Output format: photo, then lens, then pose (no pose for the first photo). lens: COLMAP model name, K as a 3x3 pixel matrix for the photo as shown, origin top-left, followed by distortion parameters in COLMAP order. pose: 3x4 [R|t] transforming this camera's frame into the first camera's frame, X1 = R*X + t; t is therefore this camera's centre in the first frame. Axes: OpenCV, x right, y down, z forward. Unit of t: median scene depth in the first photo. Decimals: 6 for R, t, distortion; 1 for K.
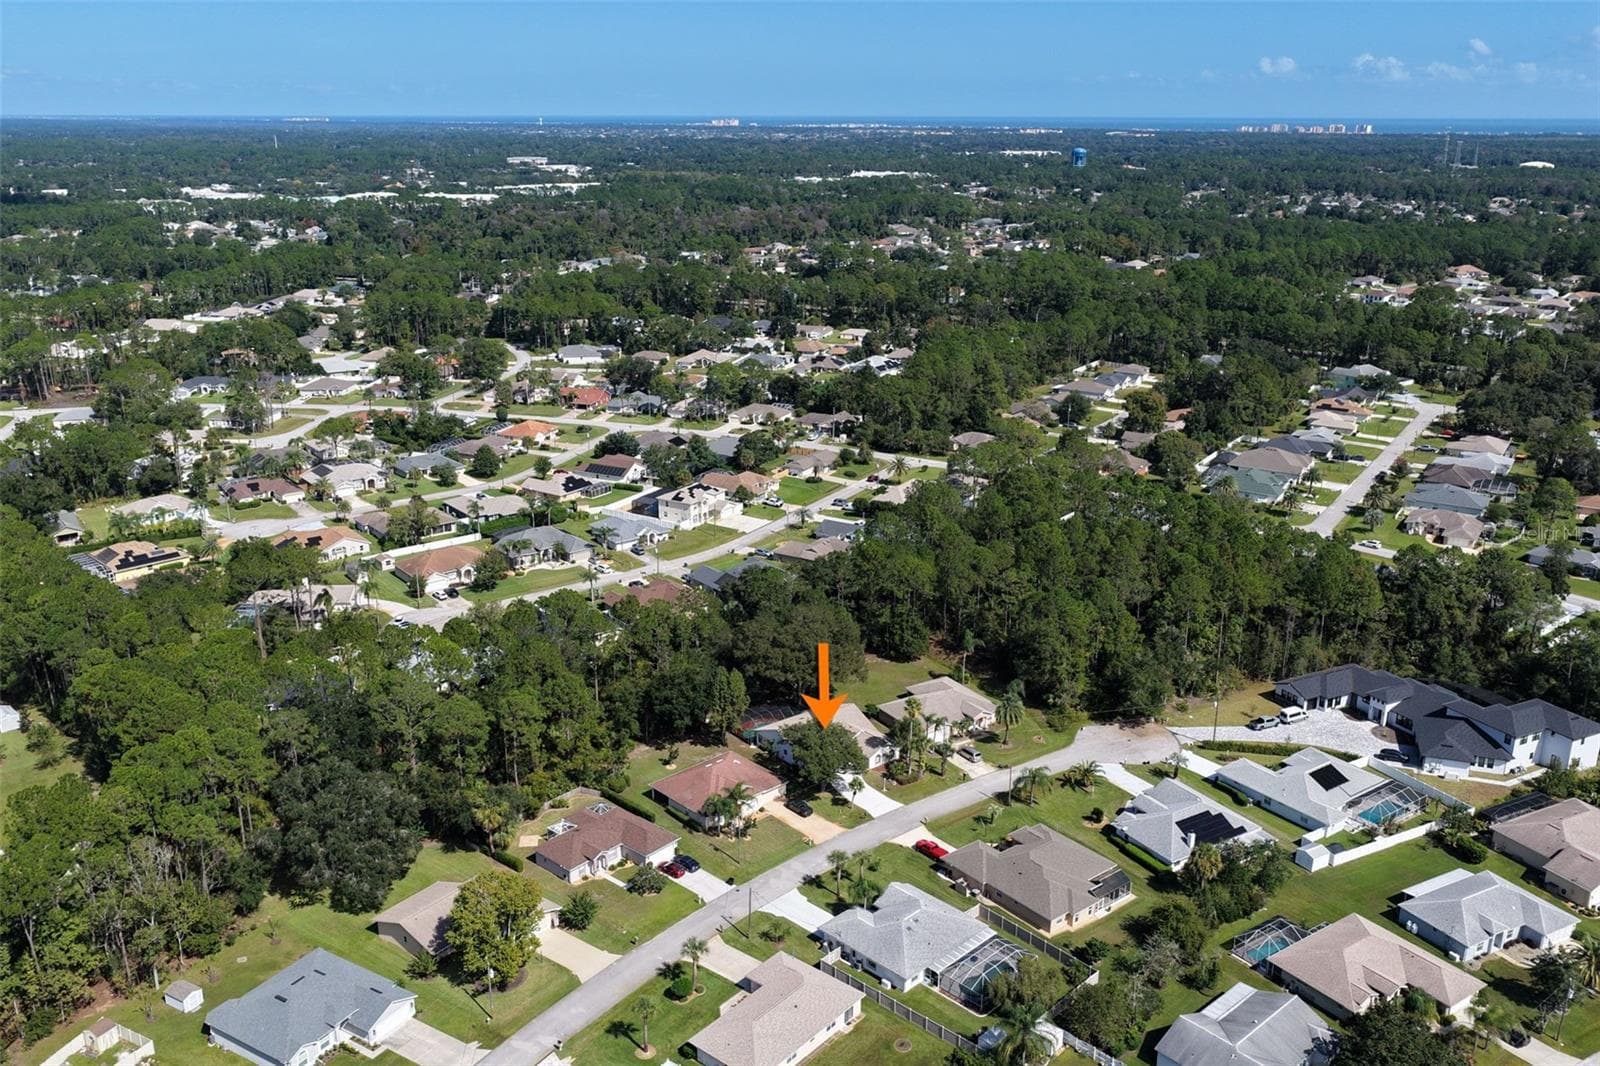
lens RADIAL K [[1334.2, 0, 800.0], [0, 1334.2, 533.0], [0, 0, 1]] dist [-0.008760, 0.026674]
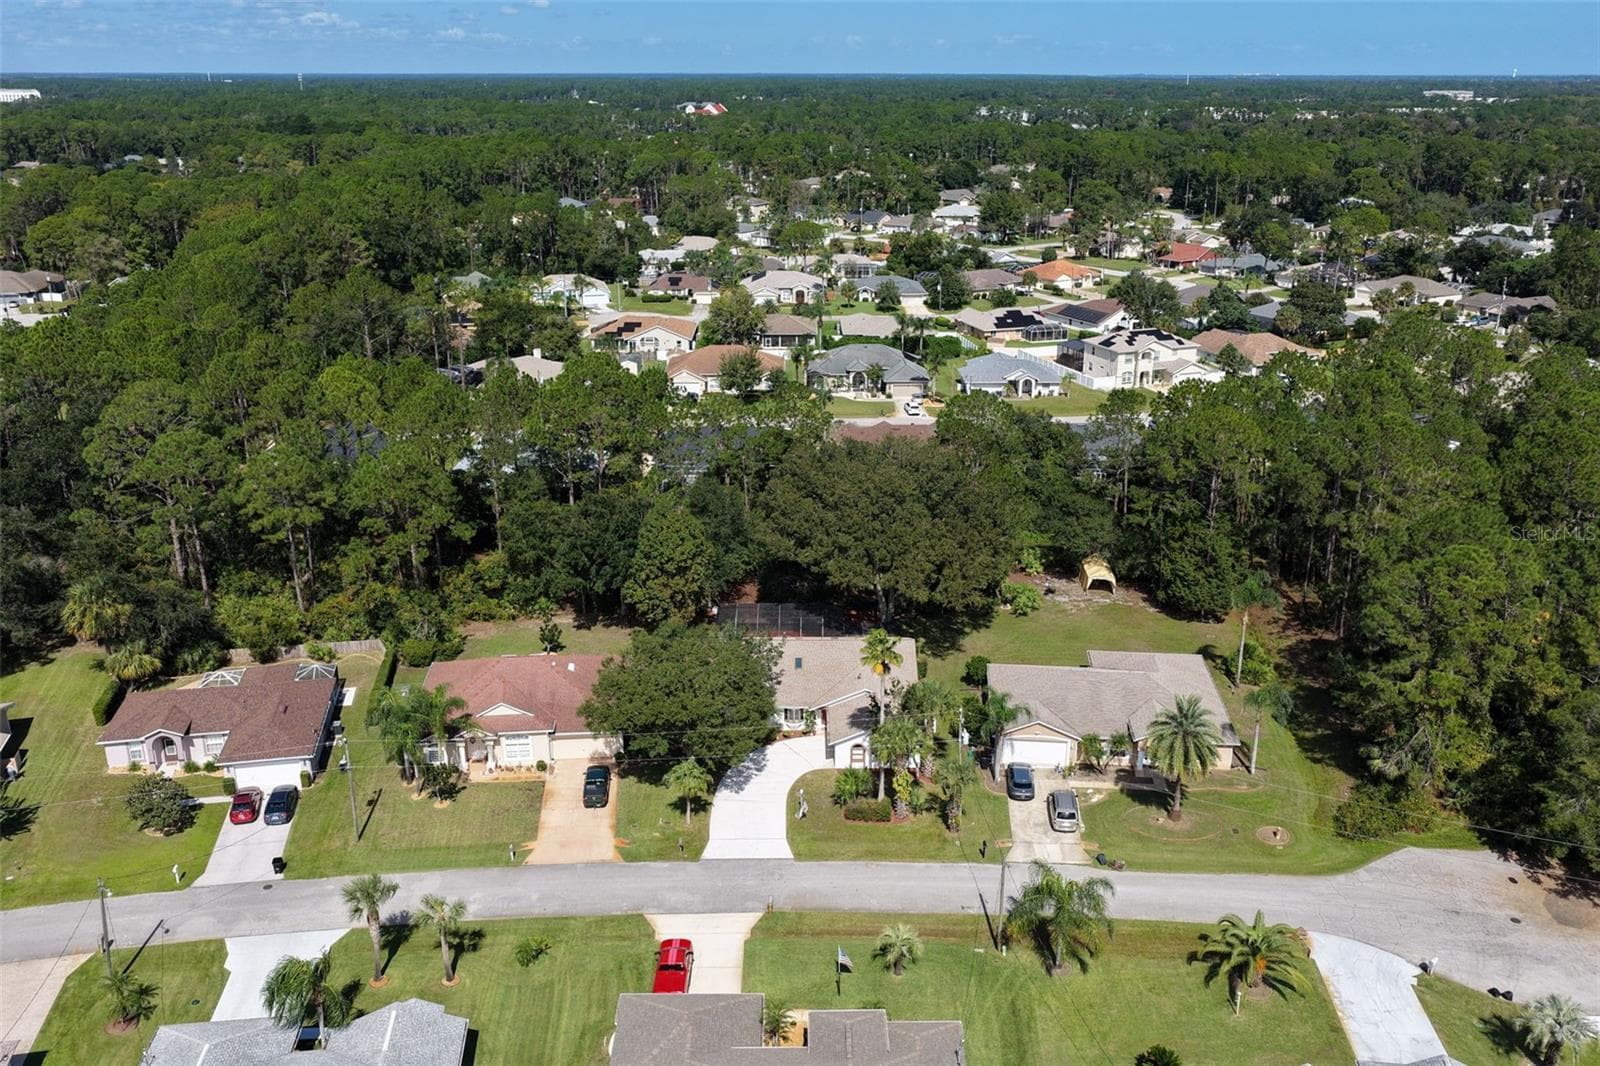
lens RADIAL K [[1334.2, 0, 800.0], [0, 1334.2, 533.0], [0, 0, 1]] dist [-0.008760, 0.026674]
pose [[0.788891, 0.200256, -0.580989, 0.201122], [-0.184701, 0.978969, 0.086638, 0.038740], [0.586120, 0.038961, 0.809287, 0.409708]]
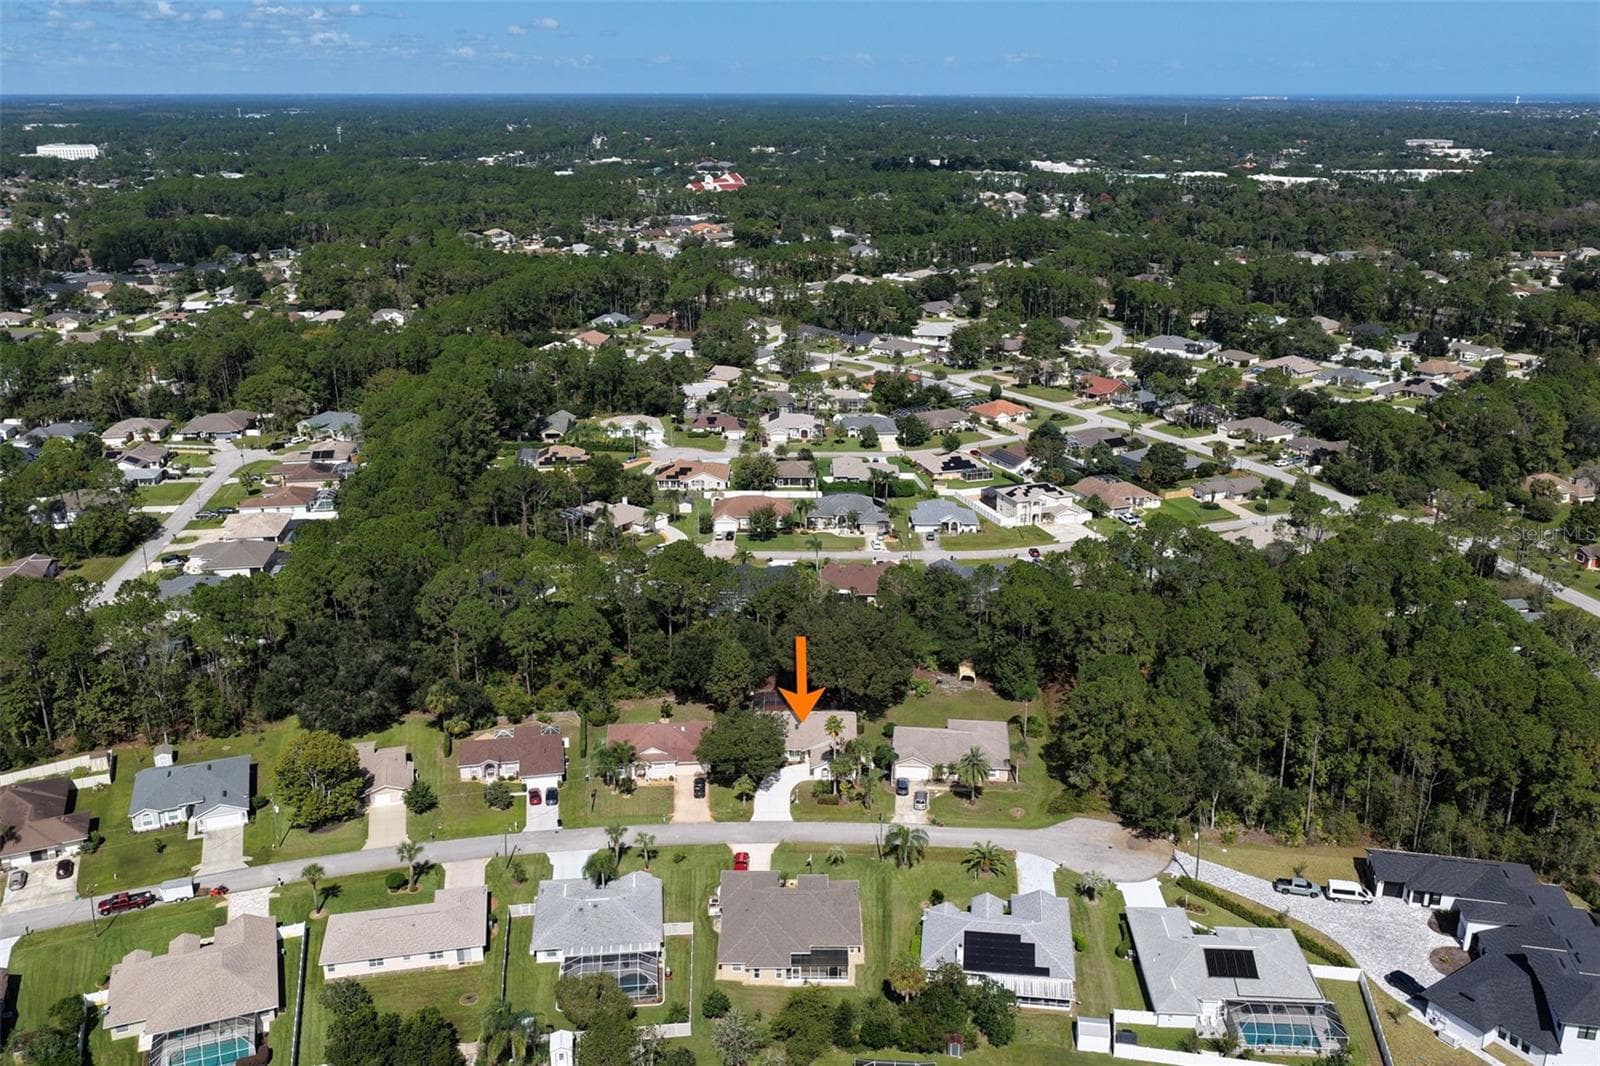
lens RADIAL K [[1334.2, 0, 800.0], [0, 1334.2, 533.0], [0, 0, 1]] dist [-0.008760, 0.026674]
pose [[0.783543, 0.193976, -0.590283, 0.388374], [-0.185442, 0.979728, 0.075798, -0.045905], [0.593019, 0.050072, 0.803630, 0.142751]]
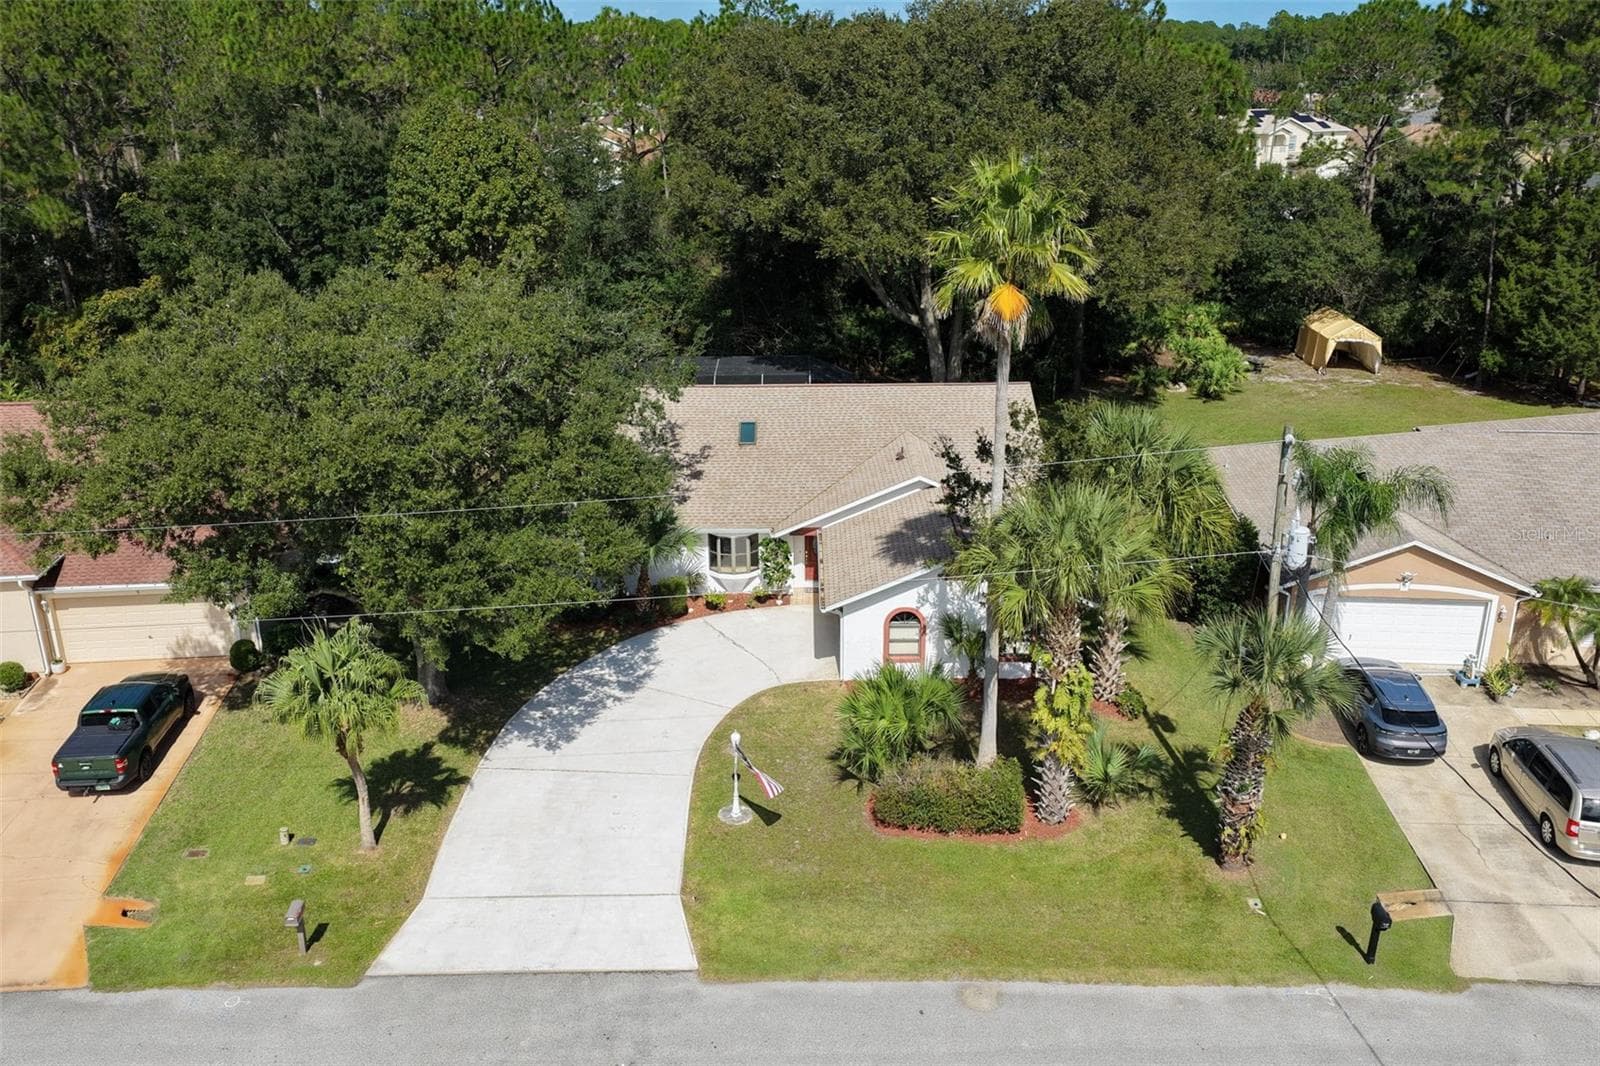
lens RADIAL K [[1334.2, 0, 800.0], [0, 1334.2, 533.0], [0, 0, 1]] dist [-0.008760, 0.026674]
pose [[0.790755, 0.203018, -0.577486, 0.096145], [-0.177678, 0.978908, 0.100845, 0.095715], [0.585779, 0.022863, 0.810148, 0.577182]]
